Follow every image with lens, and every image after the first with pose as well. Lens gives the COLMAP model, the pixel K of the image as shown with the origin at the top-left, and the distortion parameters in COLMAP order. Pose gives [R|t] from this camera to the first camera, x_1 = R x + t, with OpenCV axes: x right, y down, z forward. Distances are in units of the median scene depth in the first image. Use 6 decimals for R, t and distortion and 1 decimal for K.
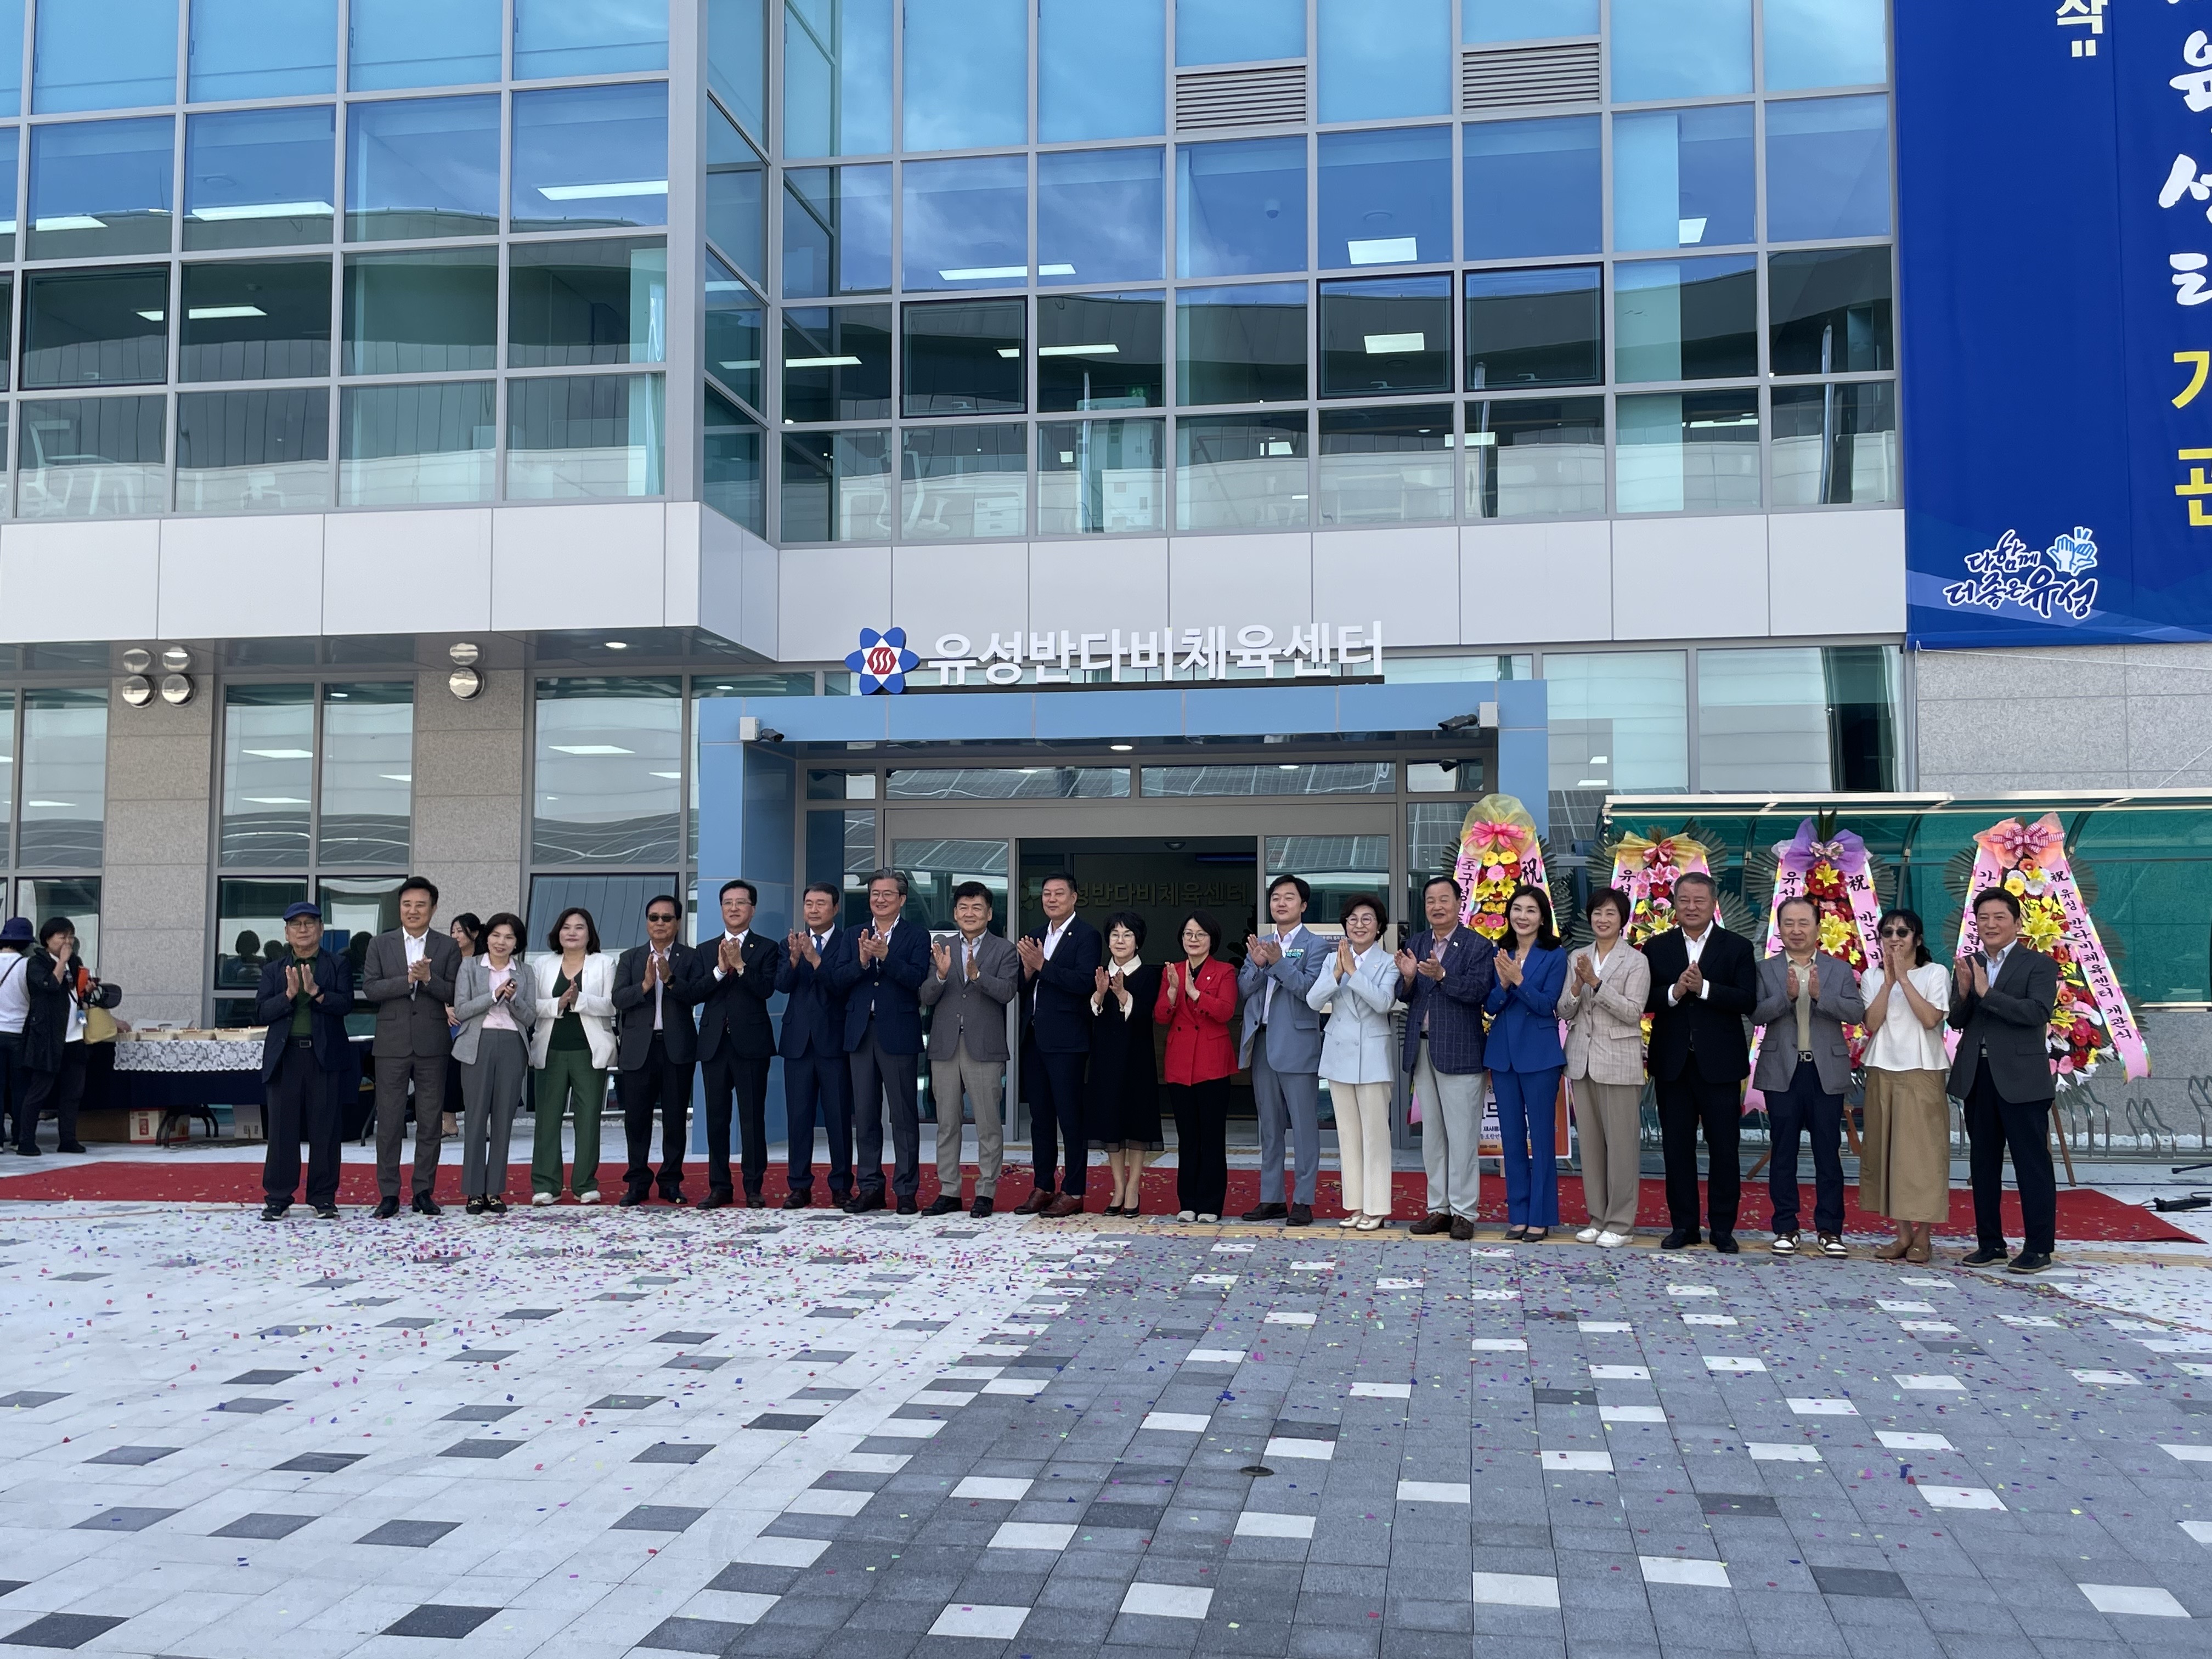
lens RADIAL K [[2055.2, 0, 1112.5], [0, 2055.2, 798.6], [0, 0, 1]] dist [0.053432, 0.000000]
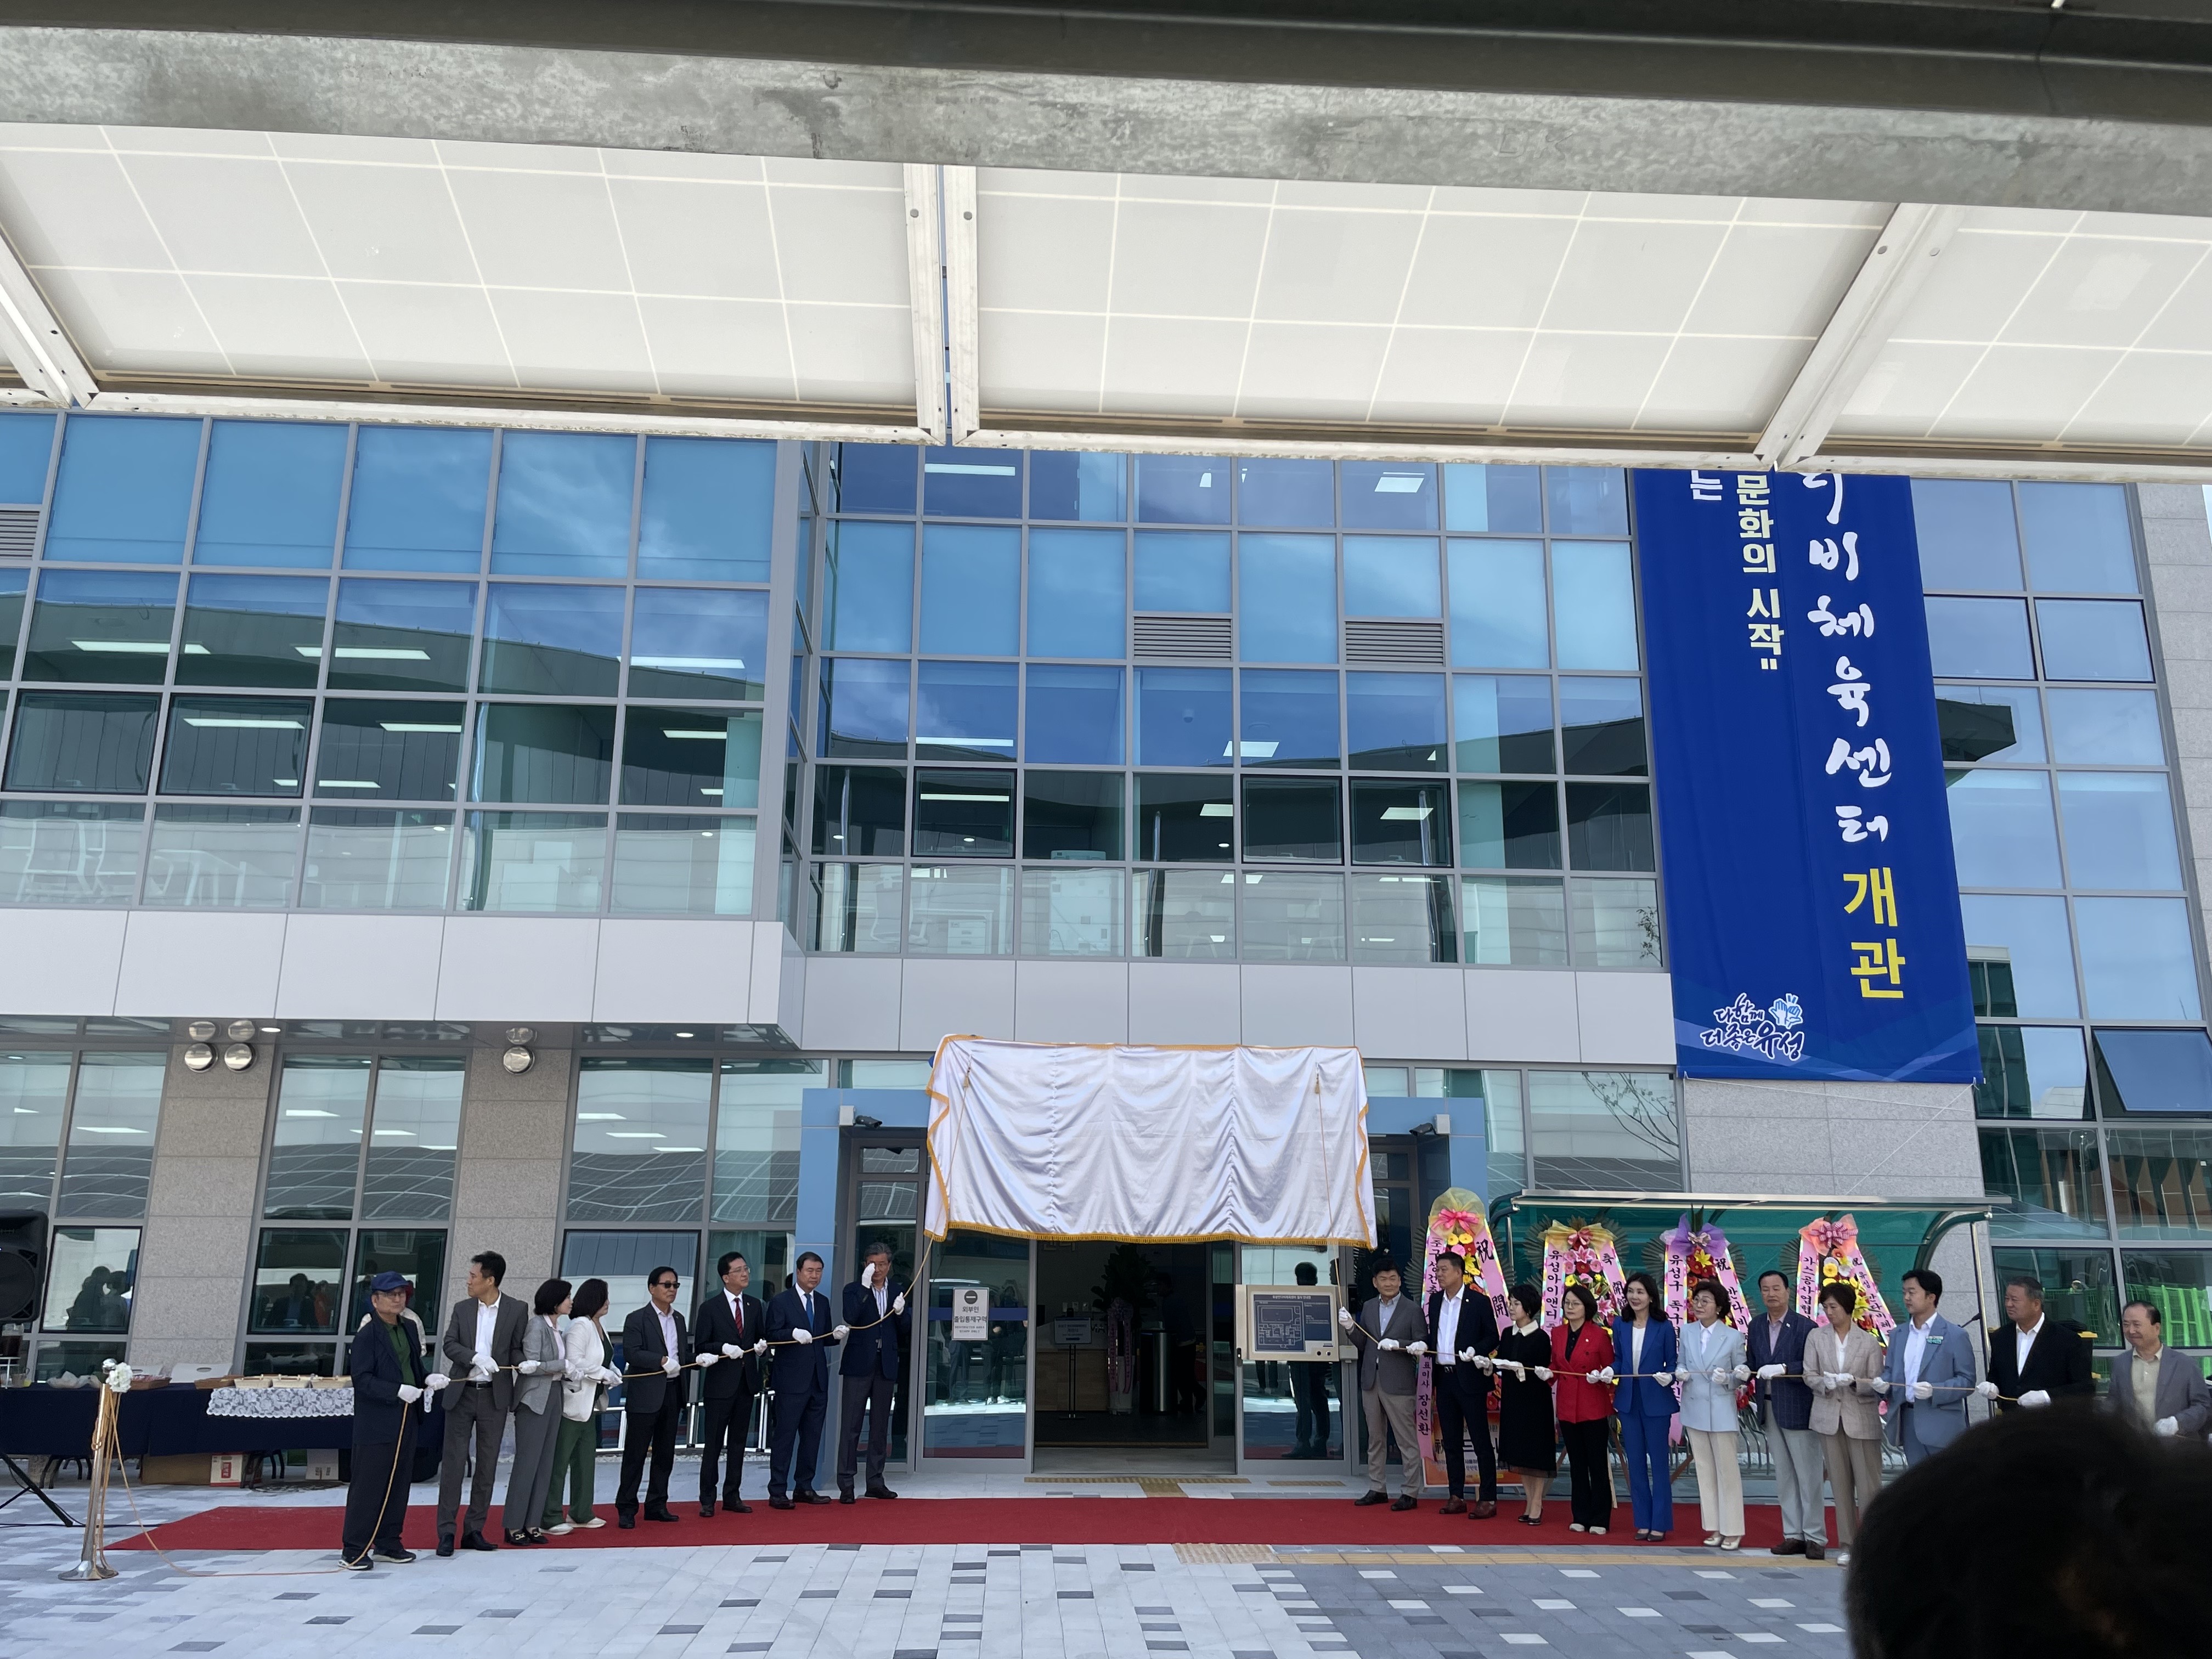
lens RADIAL K [[1700.9, 0, 1111.7], [0, 1700.9, 828.6], [0, 0, 1]] dist [0.054248, -0.030263]
pose [[0.976281, 0.063435, 0.207007, -0.219781], [-0.025628, 0.983252, -0.180443, -0.020654], [-0.214987, 0.170858, 0.961555, -0.022864]]
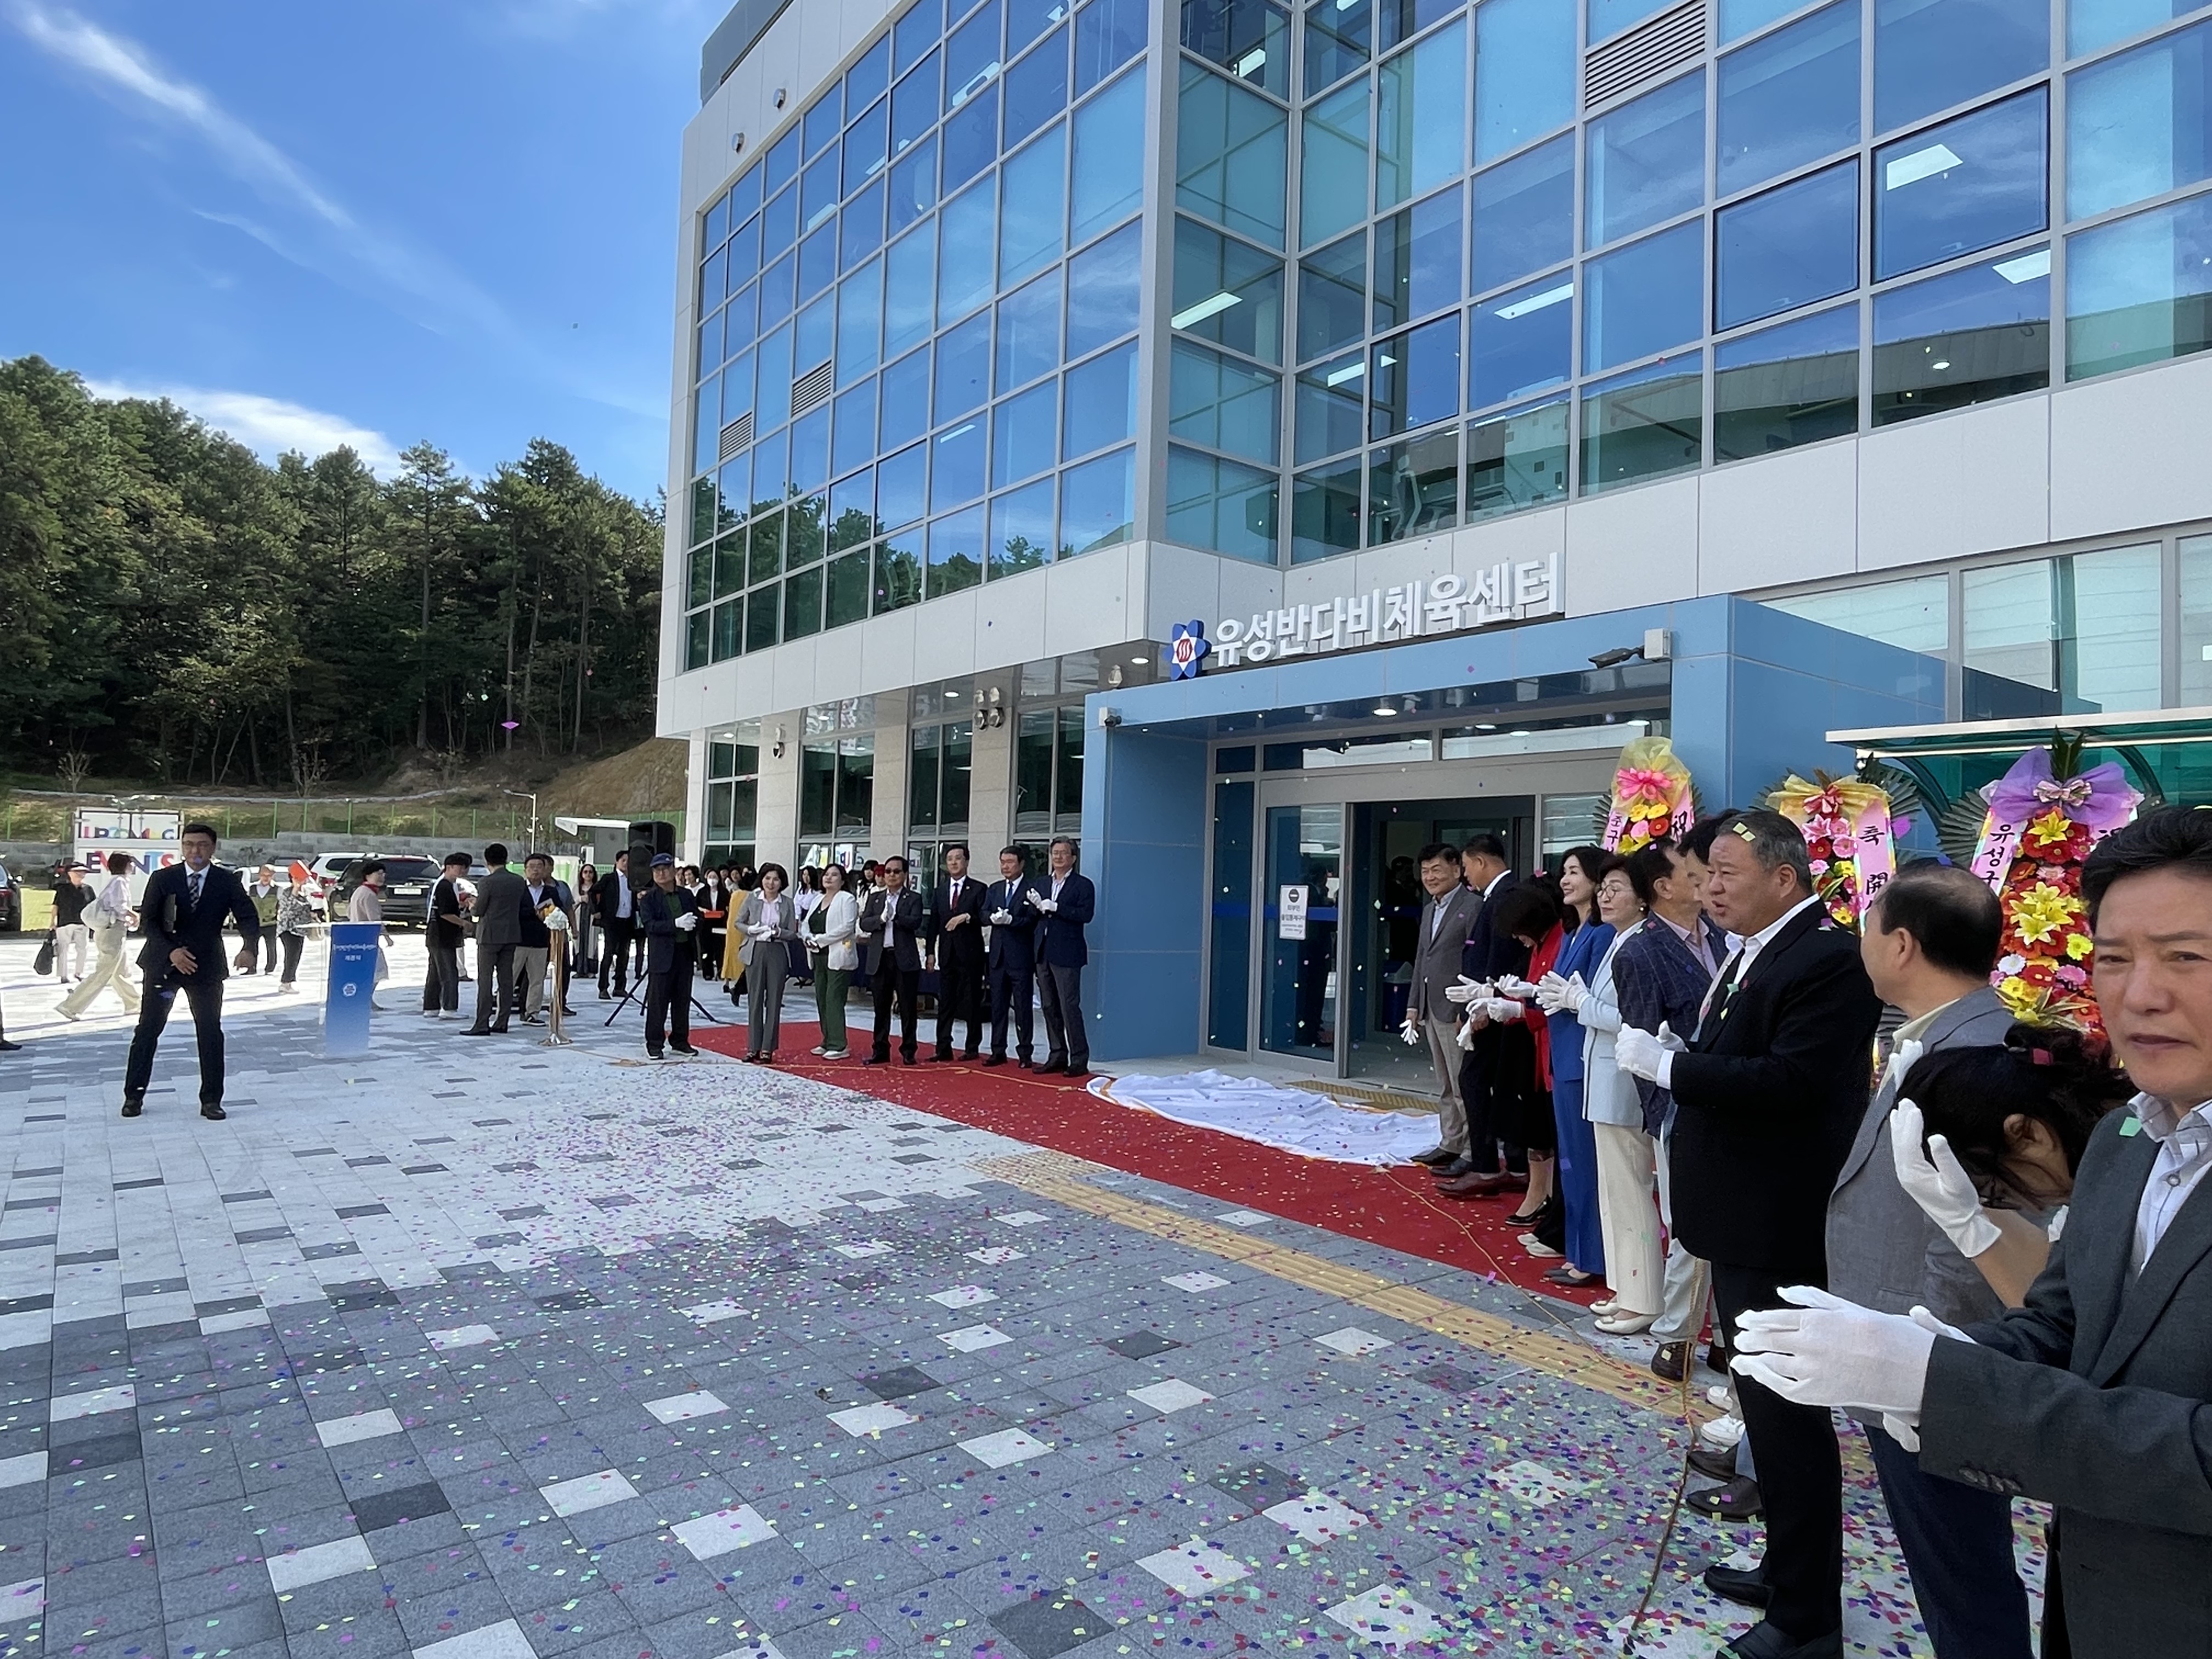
lens RADIAL K [[1338.7, 0, 1145.1], [0, 1338.7, 836.6], [0, 0, 1]] dist [-0.004015, 0.010308]
pose [[0.750971, -0.003776, -0.660325, 0.332179], [0.023875, 0.999485, 0.021437, 0.018852], [0.659904, -0.031864, 0.750674, 0.379564]]
